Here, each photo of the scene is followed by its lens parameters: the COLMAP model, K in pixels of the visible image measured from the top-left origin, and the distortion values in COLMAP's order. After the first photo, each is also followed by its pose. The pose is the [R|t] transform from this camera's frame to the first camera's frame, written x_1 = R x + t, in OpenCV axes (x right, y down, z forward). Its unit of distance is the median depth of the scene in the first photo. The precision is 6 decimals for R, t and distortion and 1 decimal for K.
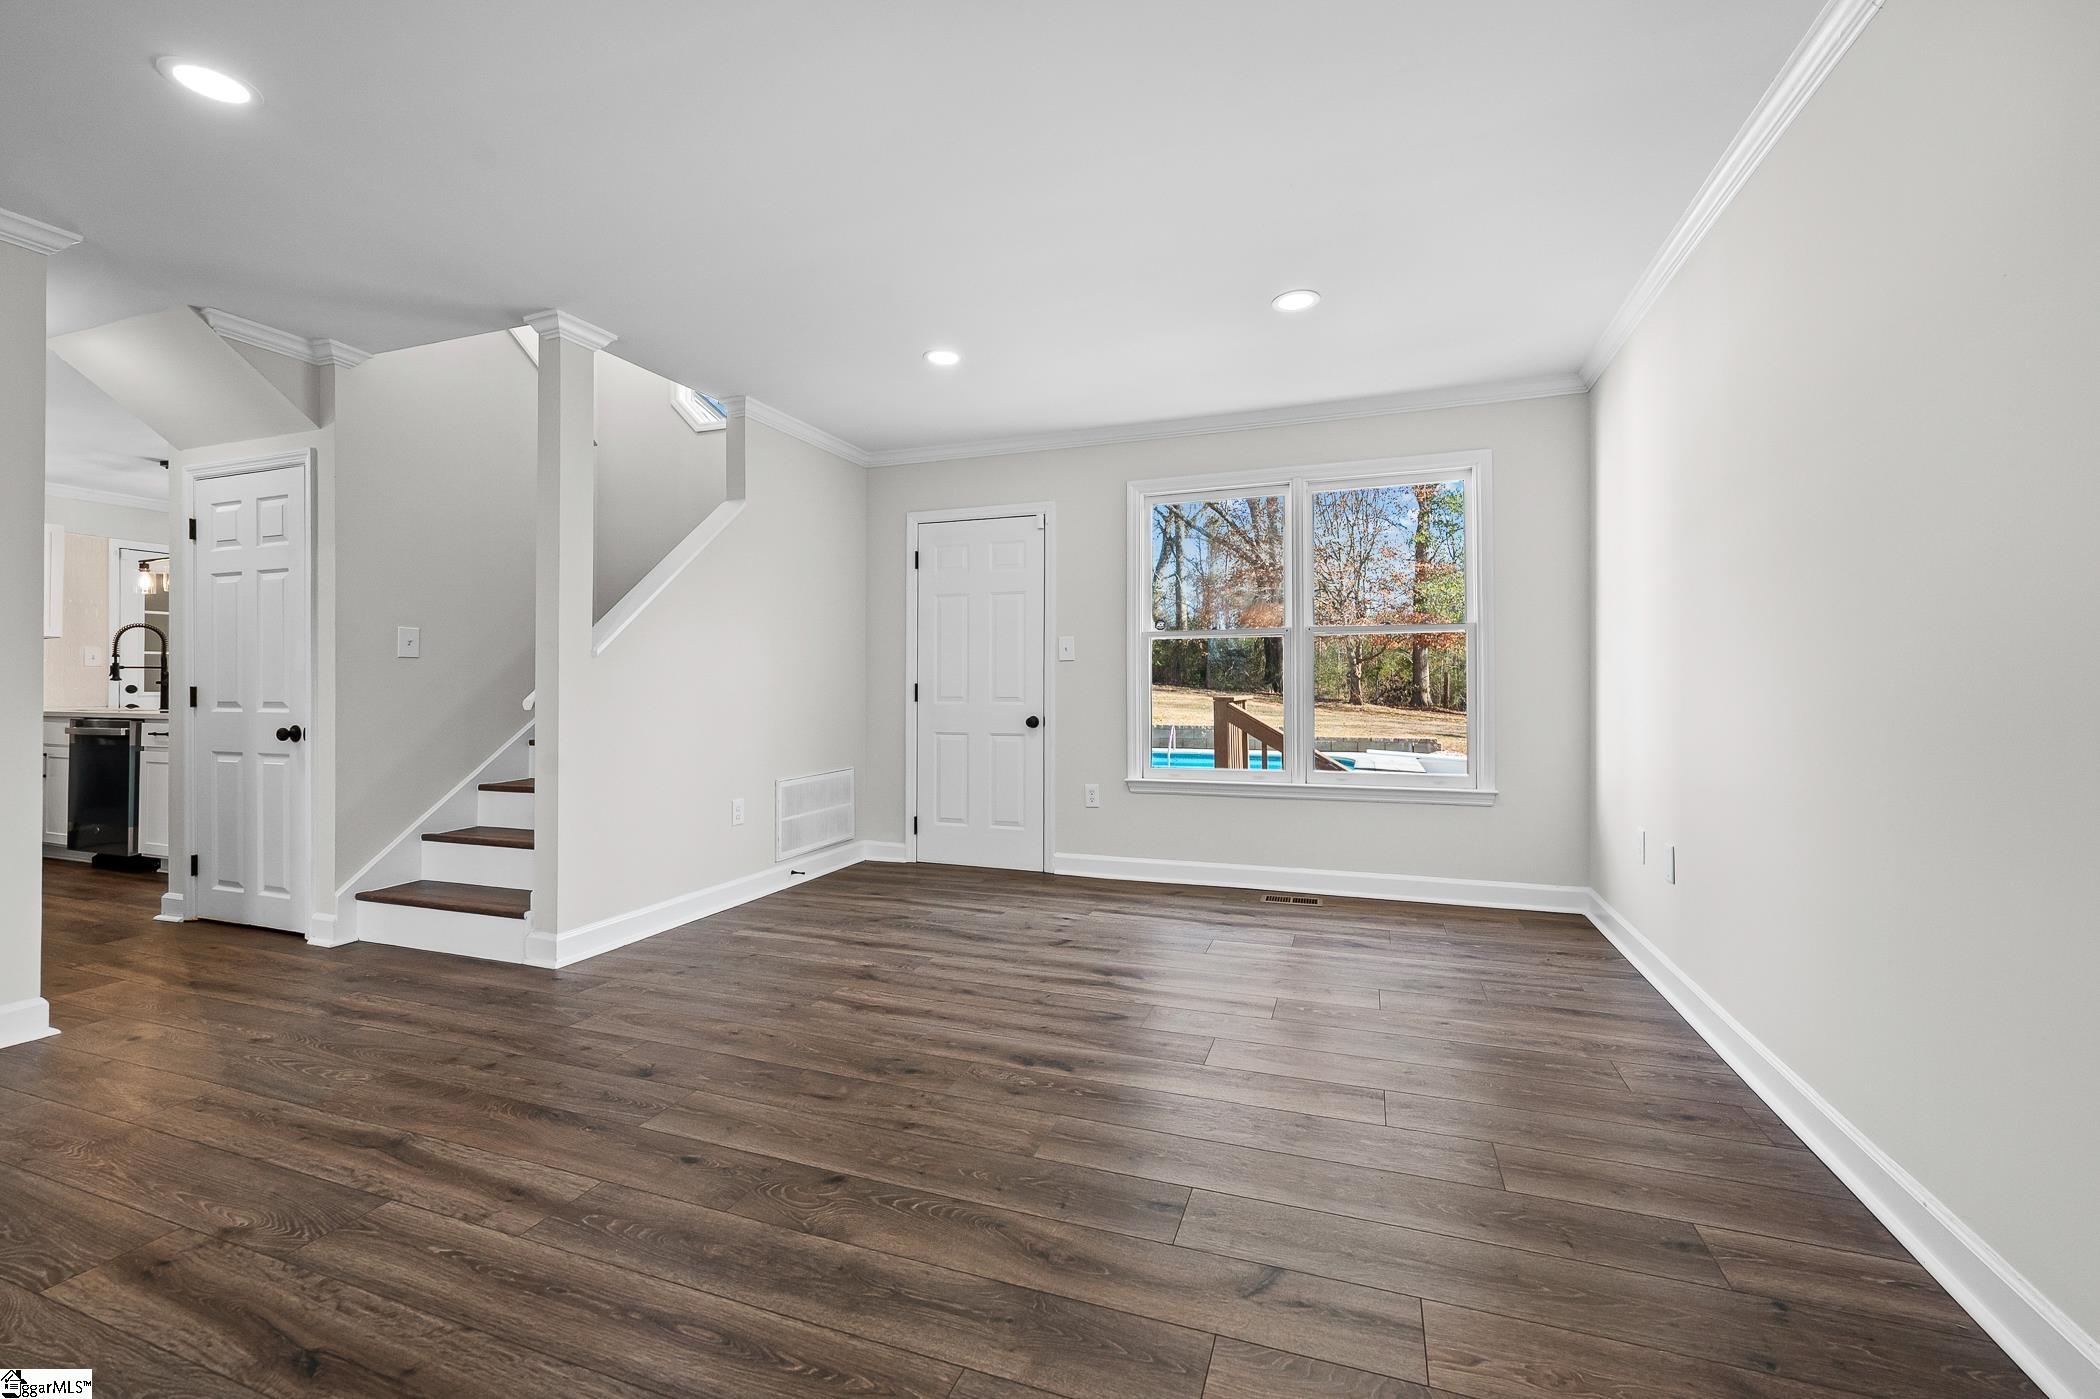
lens RADIAL K [[834.3, 0, 1056.9], [0, 834.3, 696.0], [0, 0, 1]] dist [-0.000870, 0.000027]
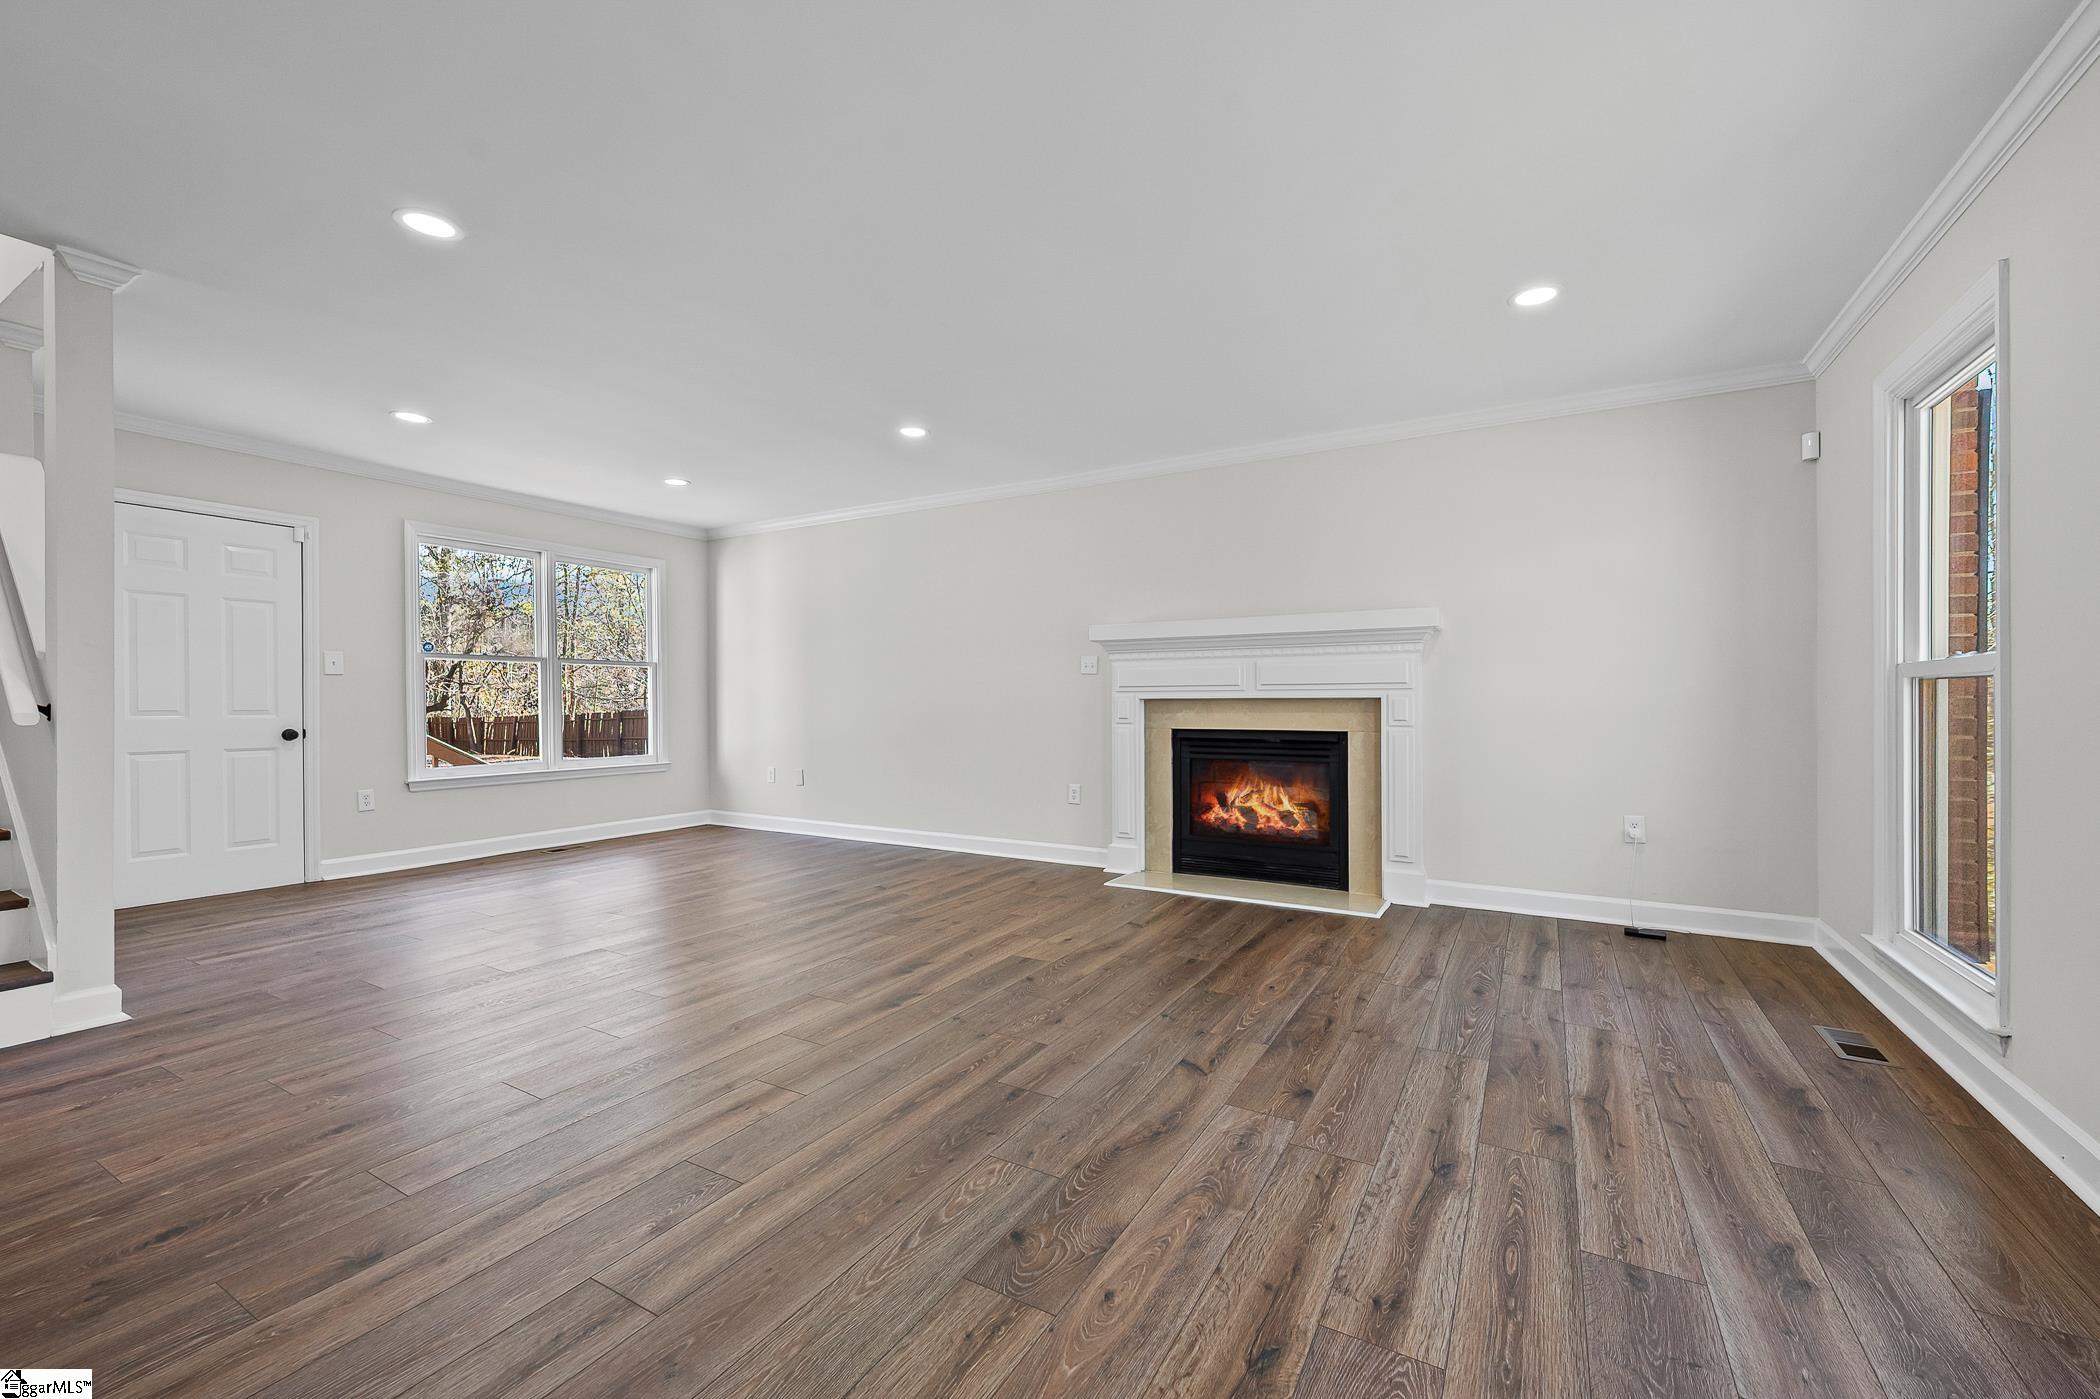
lens RADIAL K [[850.1, 0, 1051.4], [0, 850.1, 689.9], [0, 0, 1]] dist [0.002815, 0.000136]
pose [[0.181725, 0.008501, 0.983313, -1.848696], [0.016549, 0.999795, -0.011702, 0.010101], [-0.983210, 0.018399, 0.181547, -0.170766]]
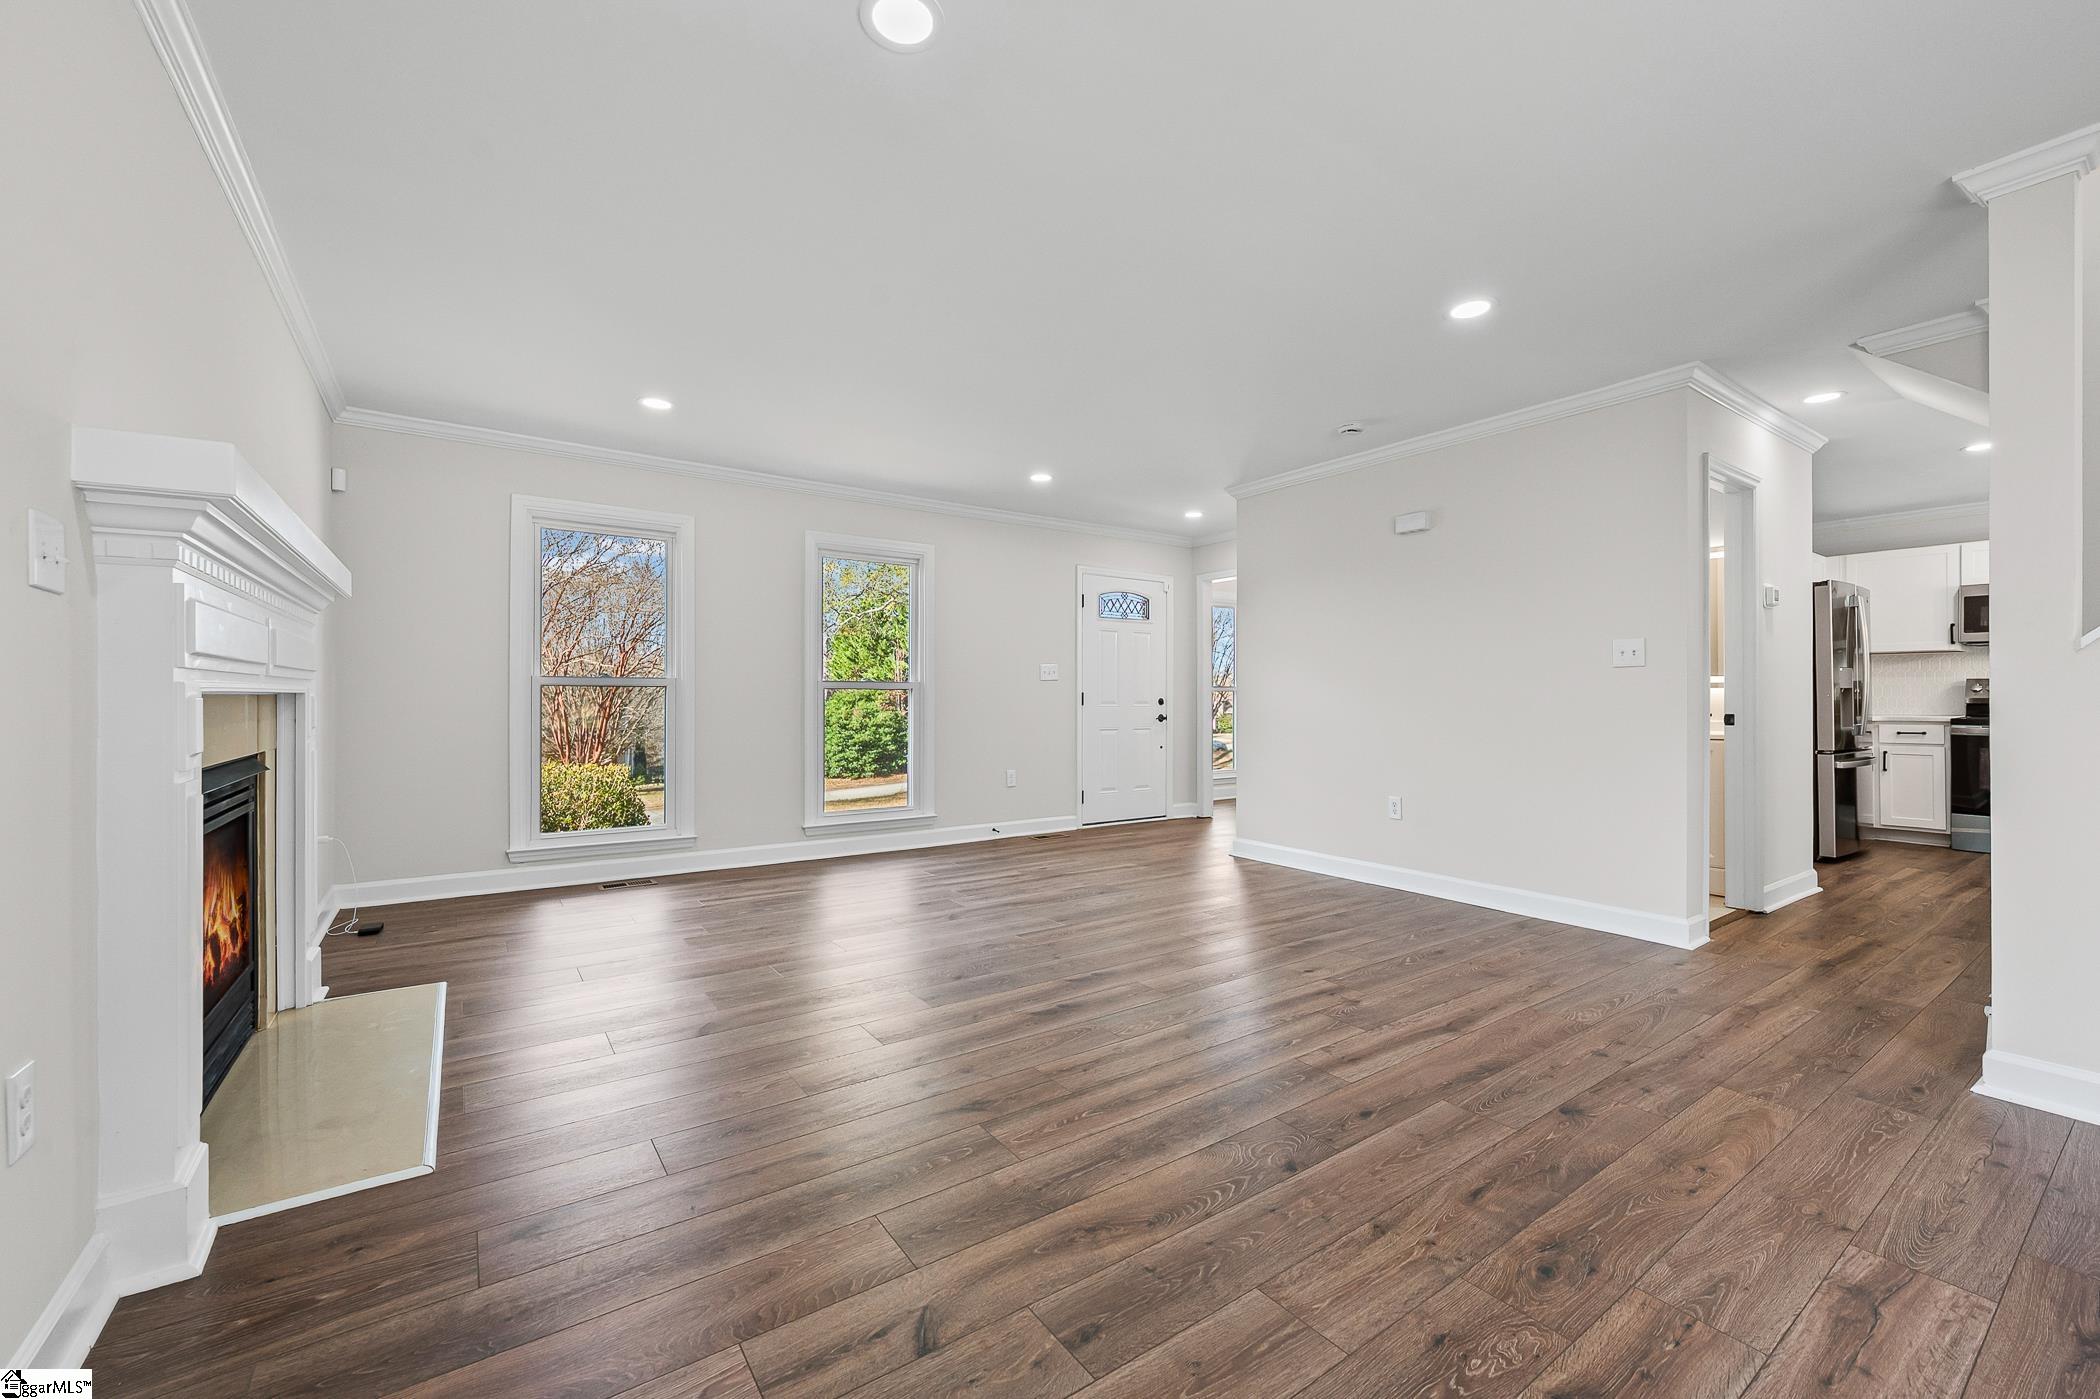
lens RADIAL K [[834.3, 0, 1056.9], [0, 834.3, 696.0], [0, 0, 1]] dist [-0.000870, 0.000027]
pose [[-0.567335, -0.002593, -0.823483, 0.598754], [-0.008186, 0.999963, 0.002490, -0.008193], [0.823446, 0.008154, -0.567335, 1.056376]]
